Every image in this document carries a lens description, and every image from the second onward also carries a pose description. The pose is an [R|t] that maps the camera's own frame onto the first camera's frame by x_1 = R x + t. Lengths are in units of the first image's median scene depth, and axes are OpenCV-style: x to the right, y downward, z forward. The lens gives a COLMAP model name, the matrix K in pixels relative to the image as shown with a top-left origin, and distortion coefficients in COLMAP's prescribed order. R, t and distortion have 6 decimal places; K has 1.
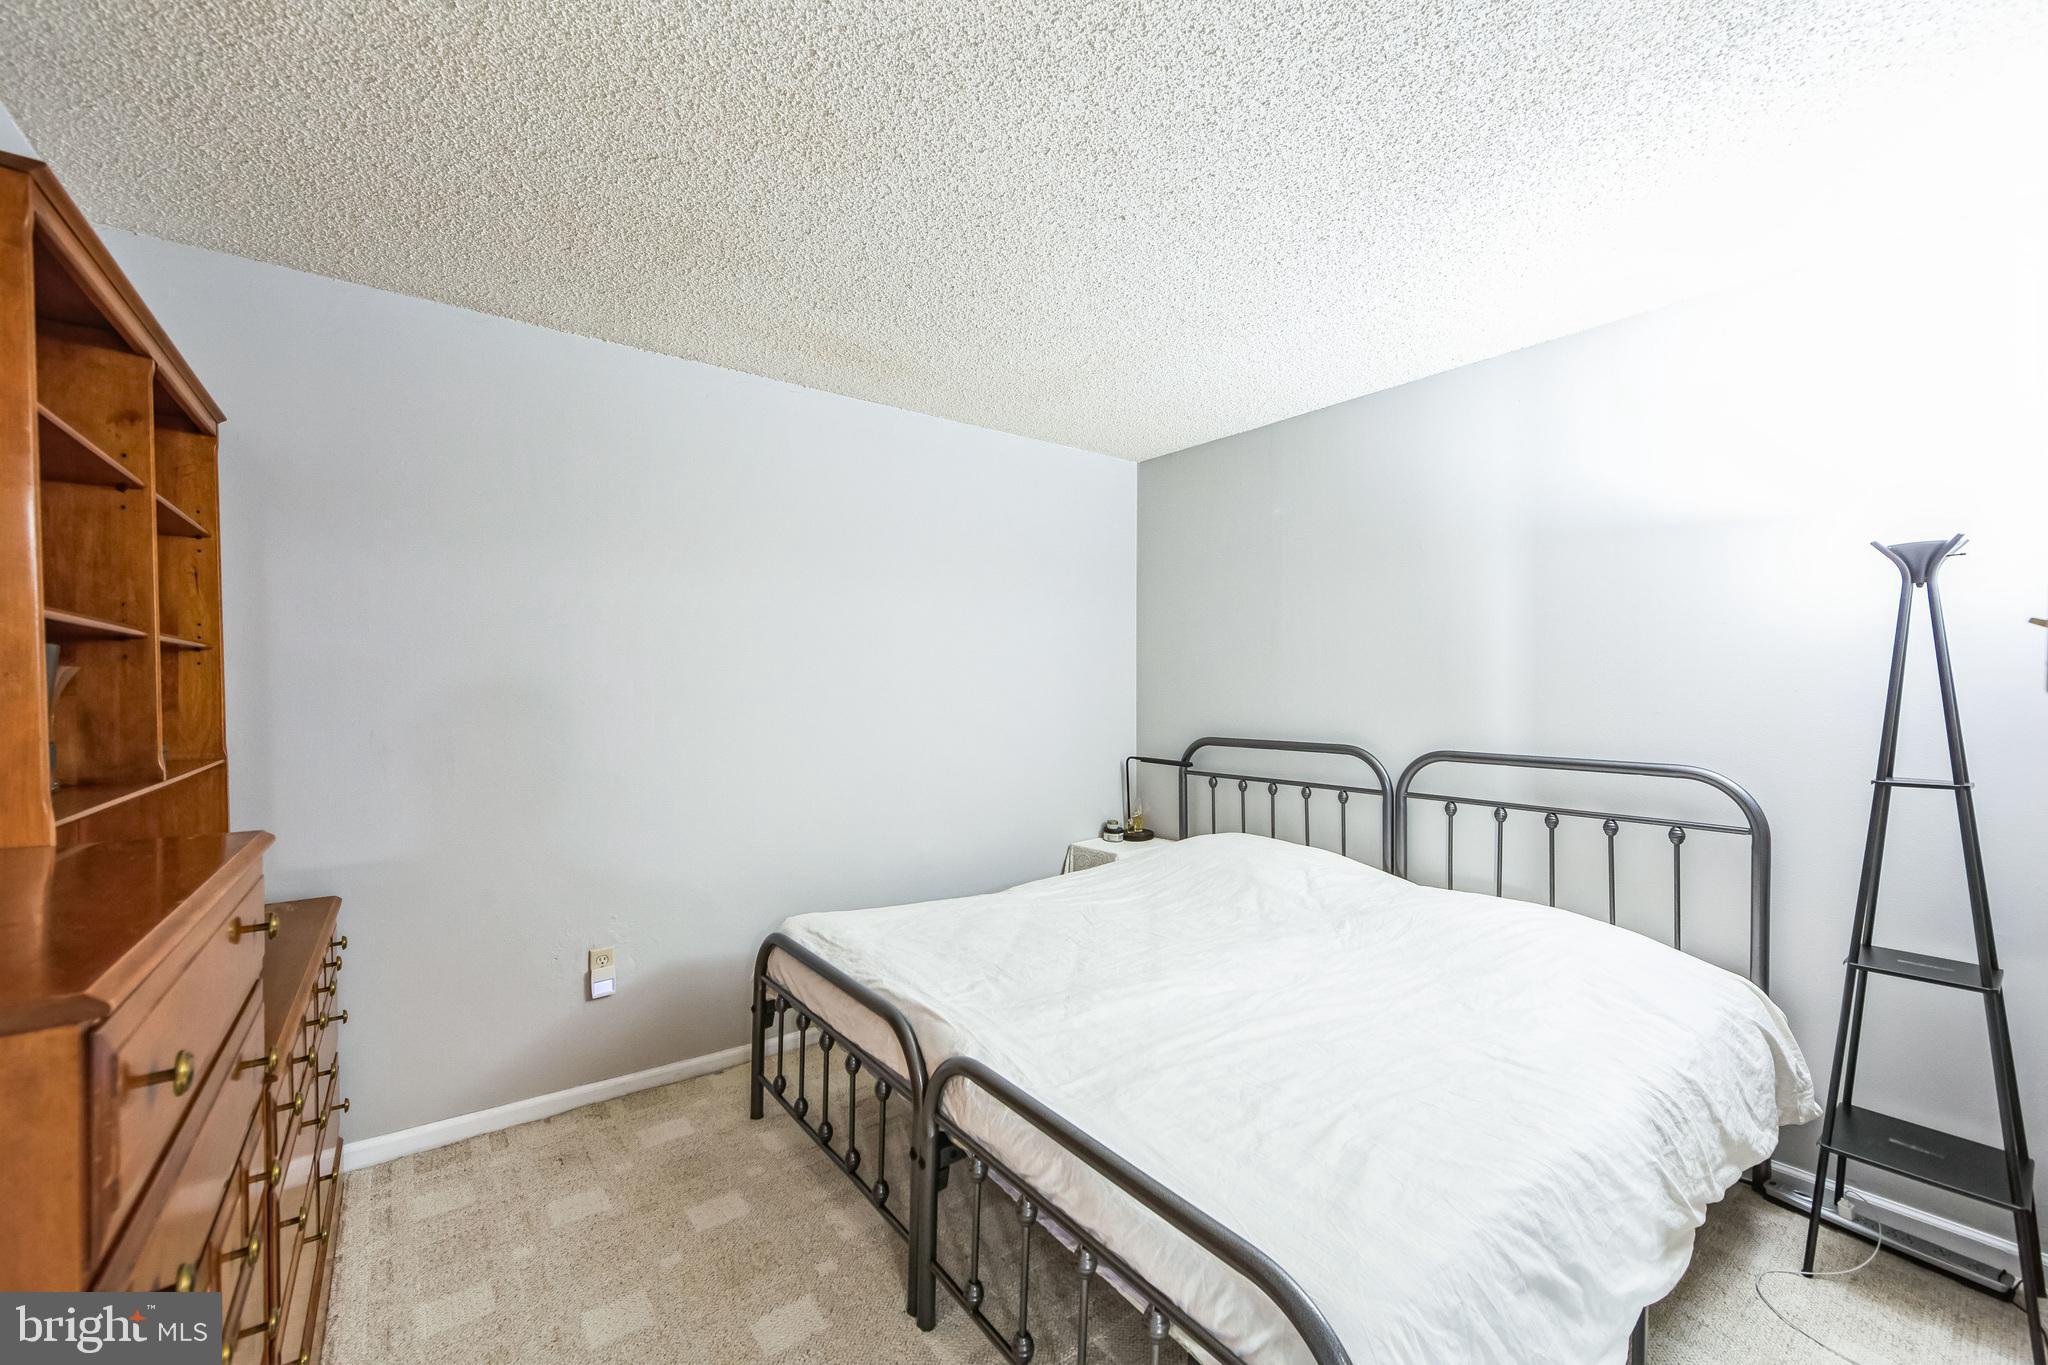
lens RADIAL K [[807.7, 0, 1024.0], [0, 807.7, 682.5], [0, 0, 1]] dist [-0.010261, 0.000152]
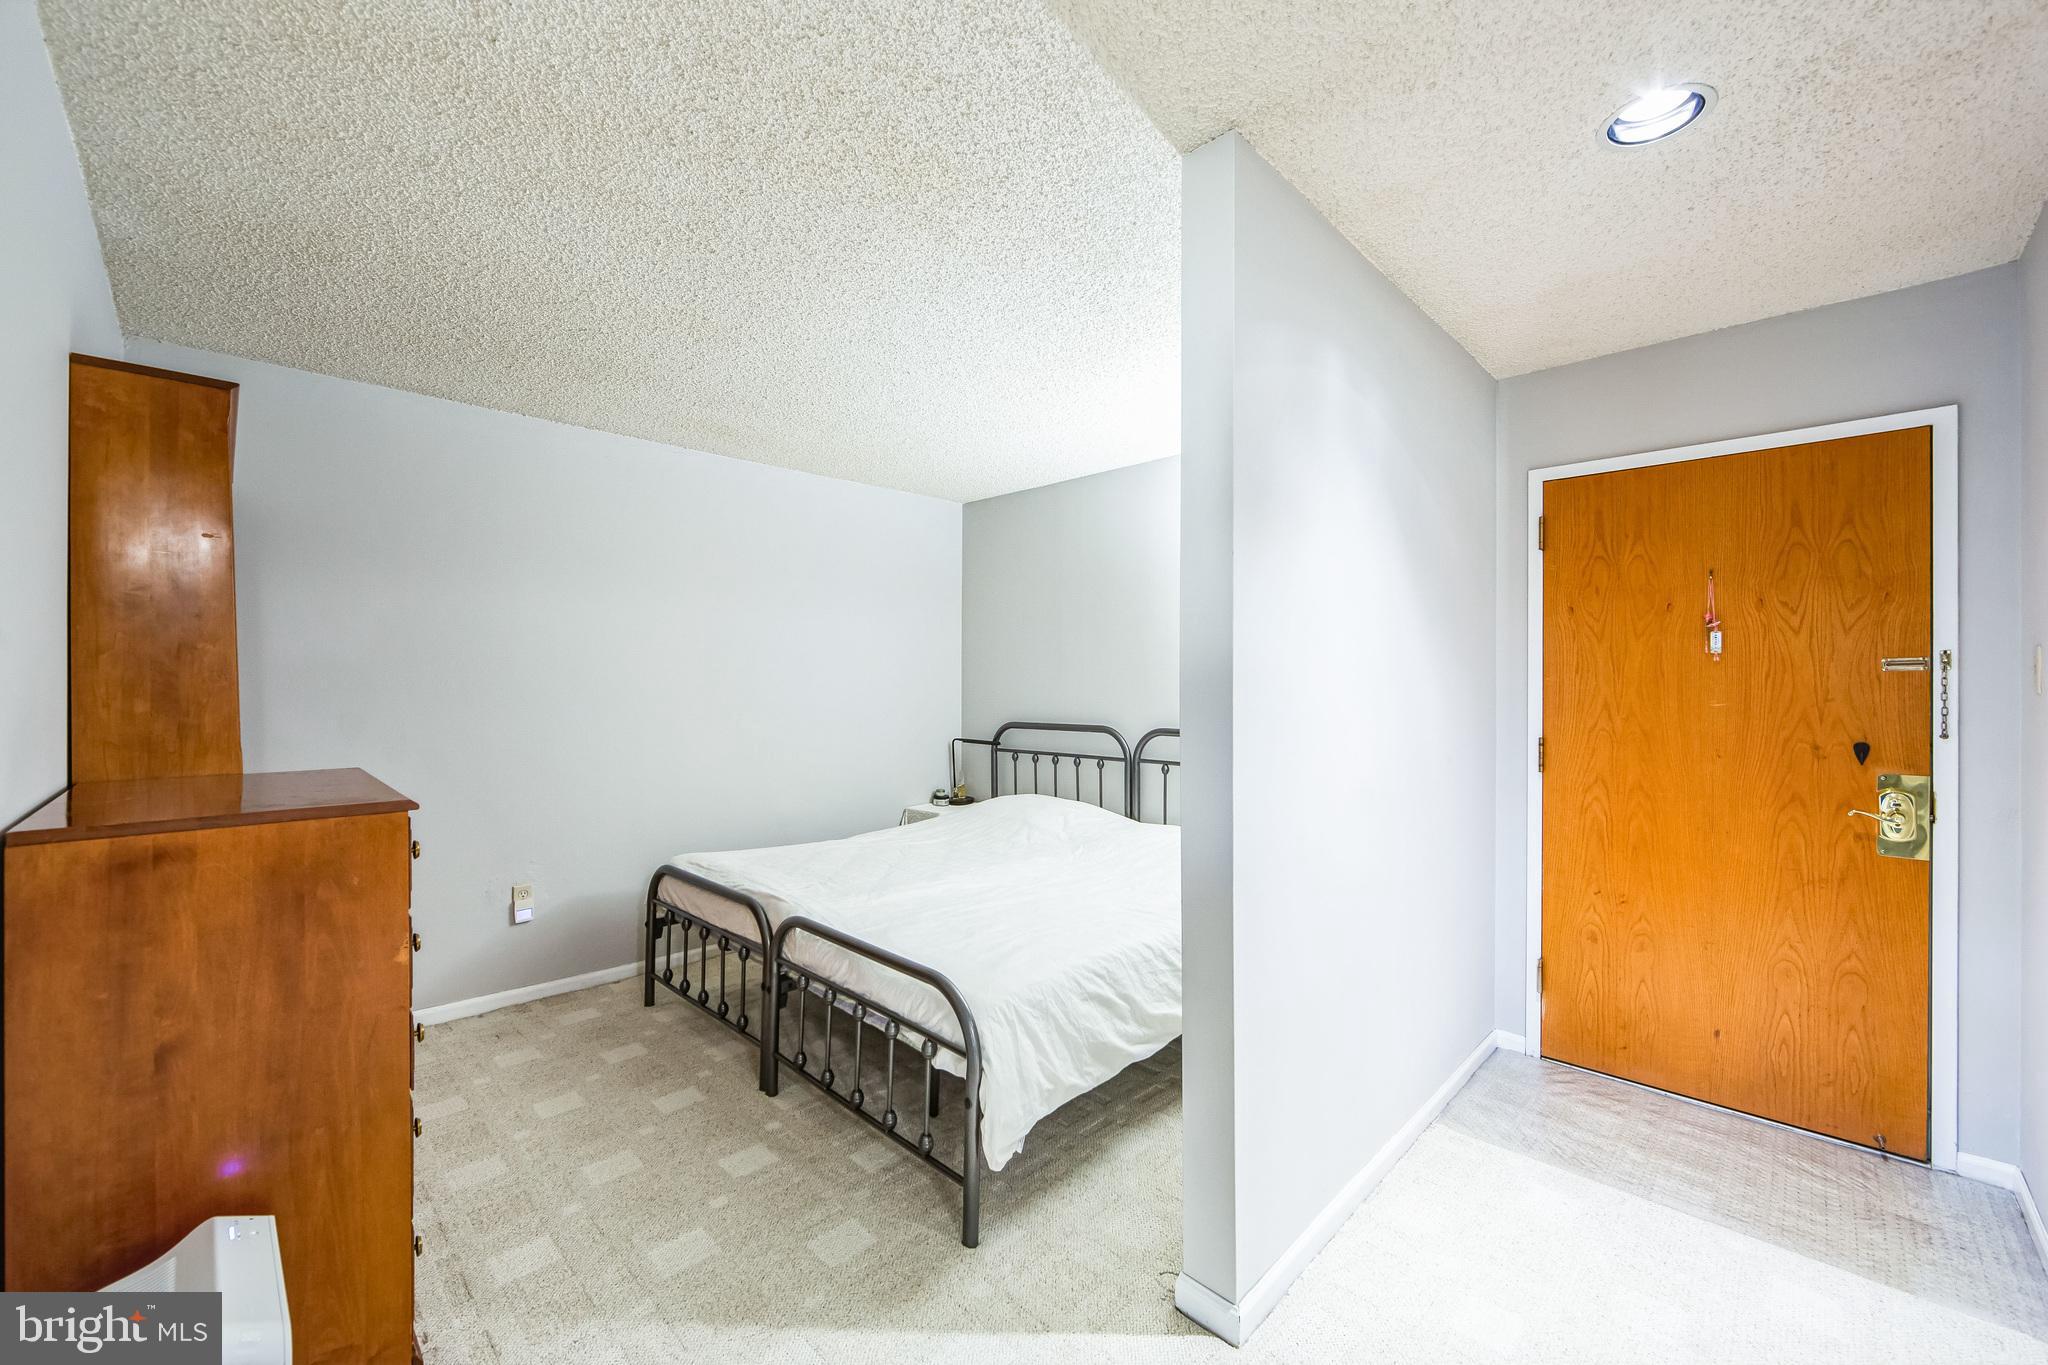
lens RADIAL K [[807.7, 0, 1024.0], [0, 807.7, 682.5], [0, 0, 1]] dist [-0.010261, 0.000152]
pose [[0.990201, 0.000051, 0.139652, 0.098839], [-0.000615, 0.999992, 0.003998, -0.001035], [-0.139650, -0.004045, 0.990193, -0.415382]]
